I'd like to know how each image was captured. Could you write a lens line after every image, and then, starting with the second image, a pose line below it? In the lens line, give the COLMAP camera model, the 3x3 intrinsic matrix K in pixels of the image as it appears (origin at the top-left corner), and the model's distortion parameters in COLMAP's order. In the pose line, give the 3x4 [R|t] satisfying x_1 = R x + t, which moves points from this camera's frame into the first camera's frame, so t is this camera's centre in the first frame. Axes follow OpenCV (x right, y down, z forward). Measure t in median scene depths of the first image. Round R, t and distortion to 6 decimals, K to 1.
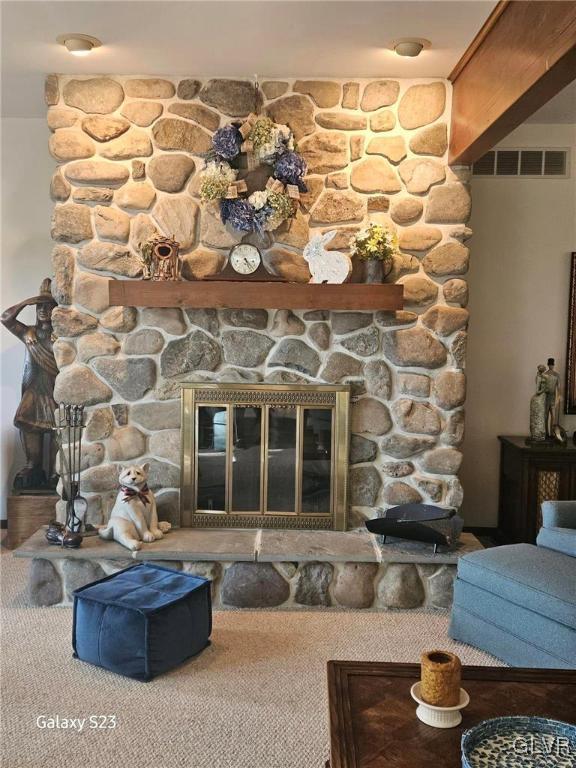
lens RADIAL K [[667.6, 0, 287.8], [0, 667.6, 384.8], [0, 0, 1]] dist [0.071414, 0.004537]
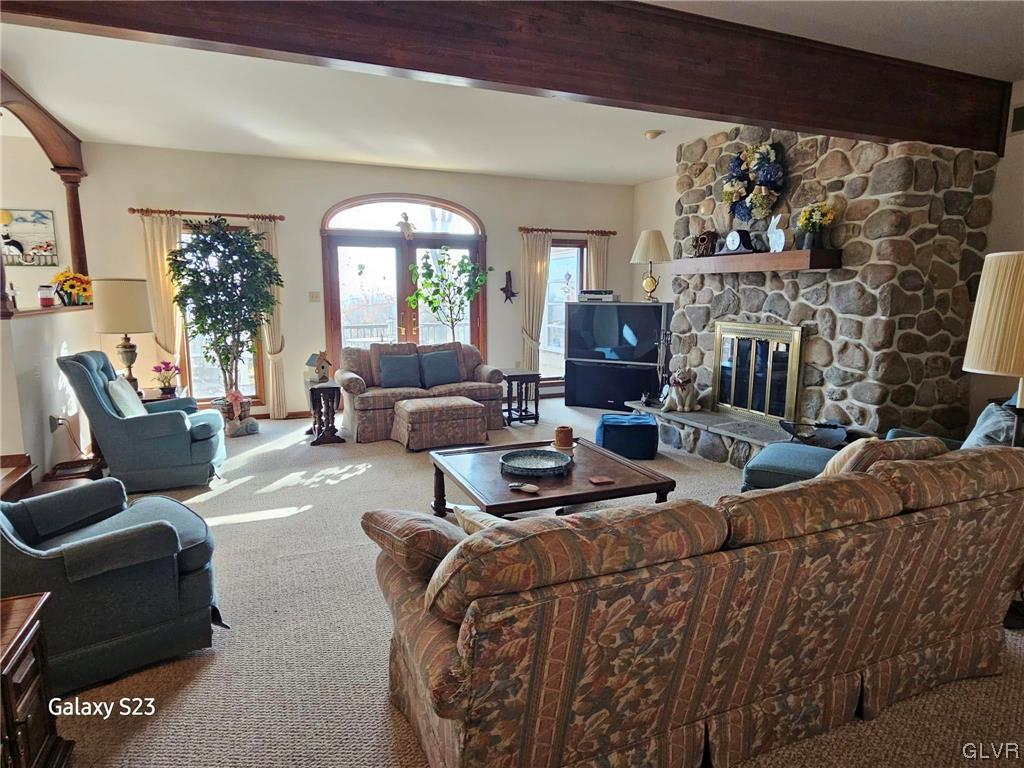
lens RADIAL K [[605.5, 0, 511.6], [0, 605.5, 384.2], [0, 0, 1]] dist [0.000156, 0.000451]
pose [[0.405265, 0.121088, -0.906145, 0.967163], [-0.056672, 0.992611, 0.107297, 0.017697], [0.912441, 0.007870, 0.409132, -0.036844]]
